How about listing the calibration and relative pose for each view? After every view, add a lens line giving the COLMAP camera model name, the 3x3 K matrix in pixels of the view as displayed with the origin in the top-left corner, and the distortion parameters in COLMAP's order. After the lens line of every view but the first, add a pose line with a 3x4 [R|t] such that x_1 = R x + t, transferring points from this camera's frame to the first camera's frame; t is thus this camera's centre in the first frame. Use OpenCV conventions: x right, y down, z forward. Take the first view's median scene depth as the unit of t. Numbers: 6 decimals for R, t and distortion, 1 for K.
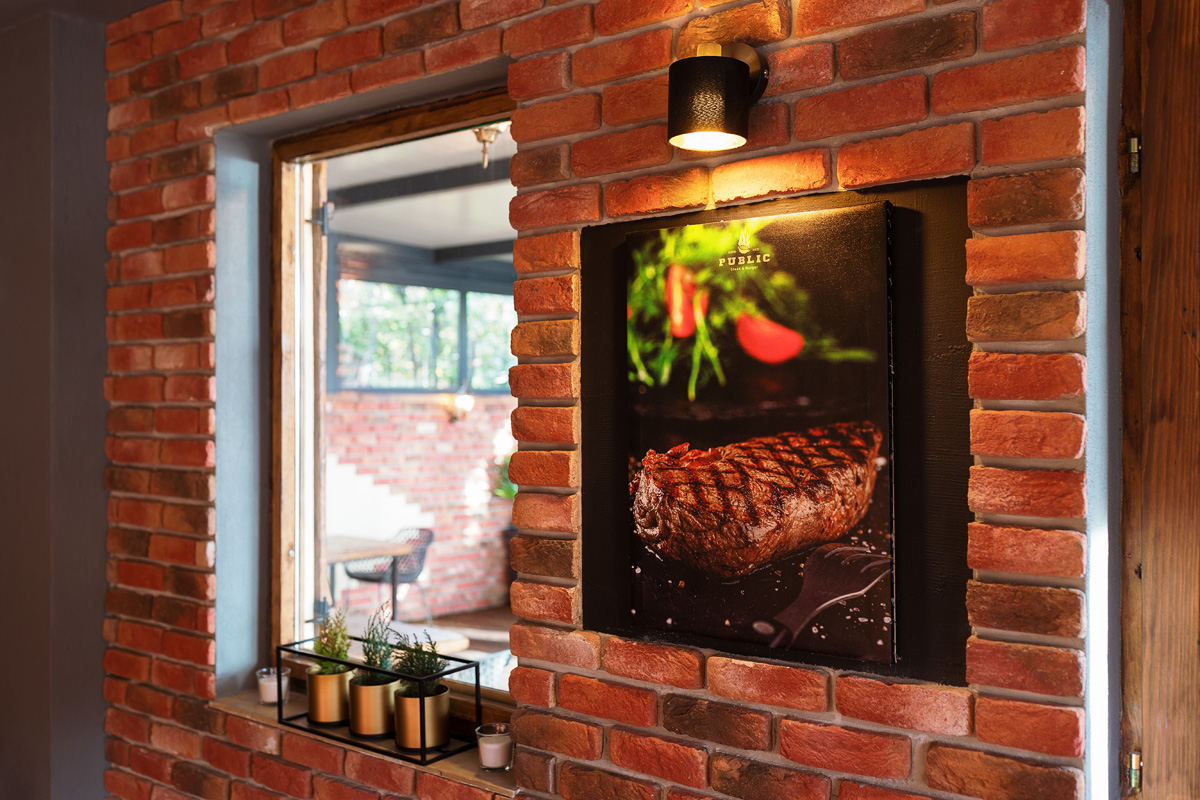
lens RADIAL K [[1157.2, 0, 597.5], [0, 1157.2, 401.2], [0, 0, 1]] dist [0.004364, 0.000000]
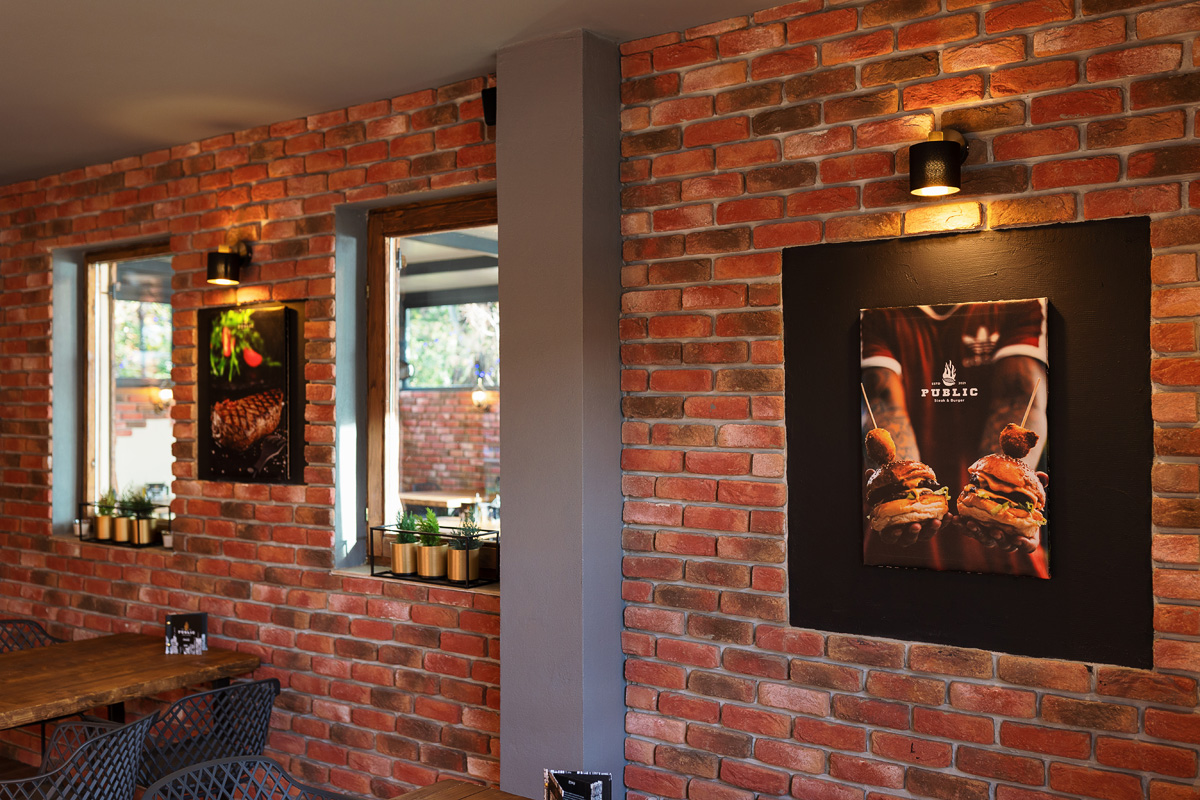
lens RADIAL K [[1157.2, 0, 602.7], [0, 1157.2, 399.4], [0, 0, 1]] dist [0.004364, 0.000000]
pose [[0.998654, -0.000121, 0.051866, 0.693221], [0.000319, 0.999993, -0.003821, 0.043196], [-0.051865, 0.003832, 0.998647, -1.405193]]
